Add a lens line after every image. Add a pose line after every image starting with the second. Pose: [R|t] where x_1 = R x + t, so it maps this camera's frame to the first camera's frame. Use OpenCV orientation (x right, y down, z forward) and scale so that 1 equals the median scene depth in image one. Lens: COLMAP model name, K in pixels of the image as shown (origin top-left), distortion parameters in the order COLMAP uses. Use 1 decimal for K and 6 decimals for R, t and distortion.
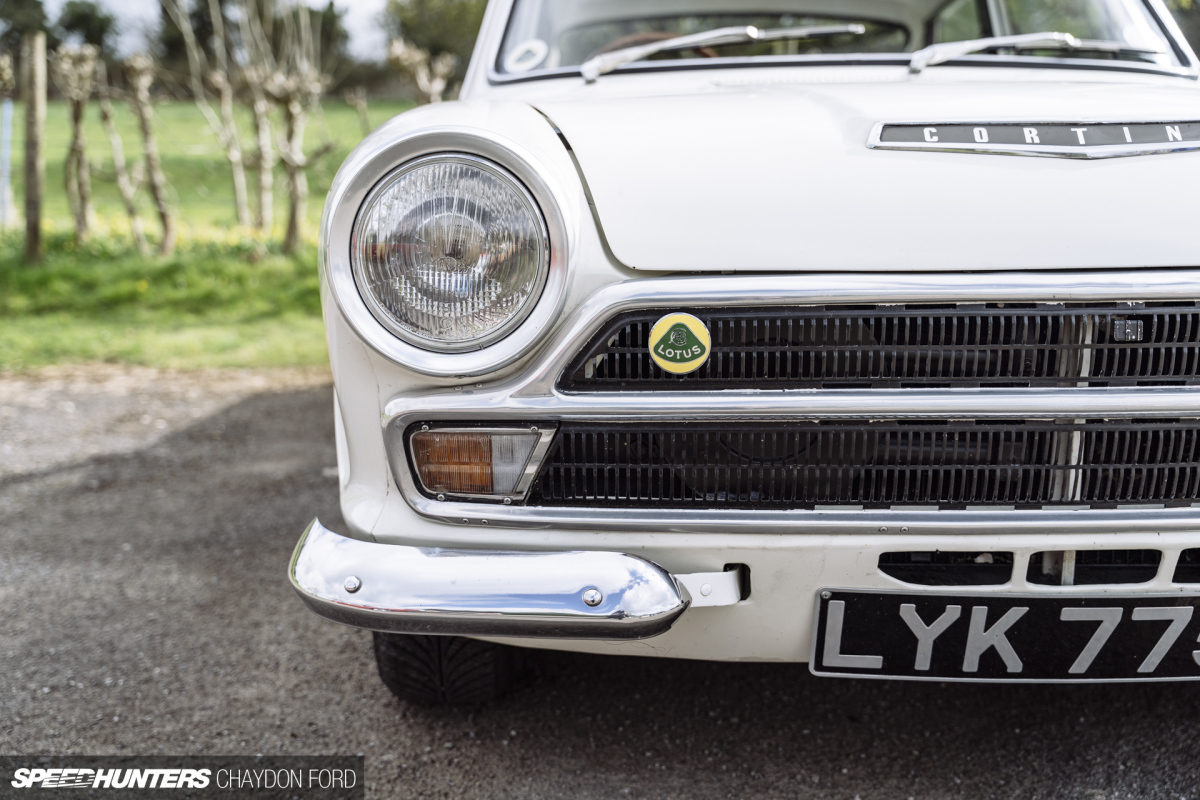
lens RADIAL K [[1301.4, 0, 600.0], [0, 1301.4, 400.0], [0, 0, 1]] dist [0.005248, -0.009740]
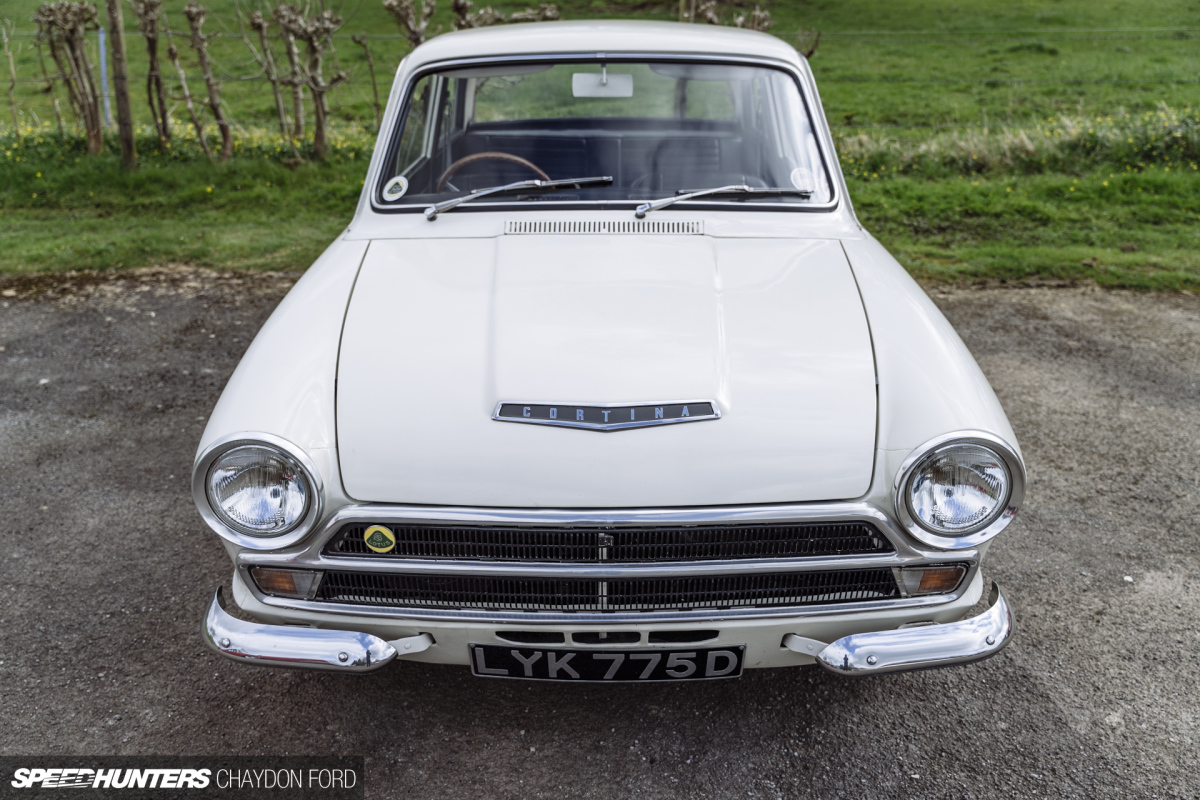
lens RADIAL K [[1006.4, 0, 600.0], [0, 1006.4, 400.0], [0, 0, 1]] dist [-0.003450, -0.000863]
pose [[0.999885, 0.006026, -0.013896, 0.376755], [-0.002810, 0.975327, 0.220749, -0.531077], [0.014883, -0.220684, 0.975232, -0.372305]]
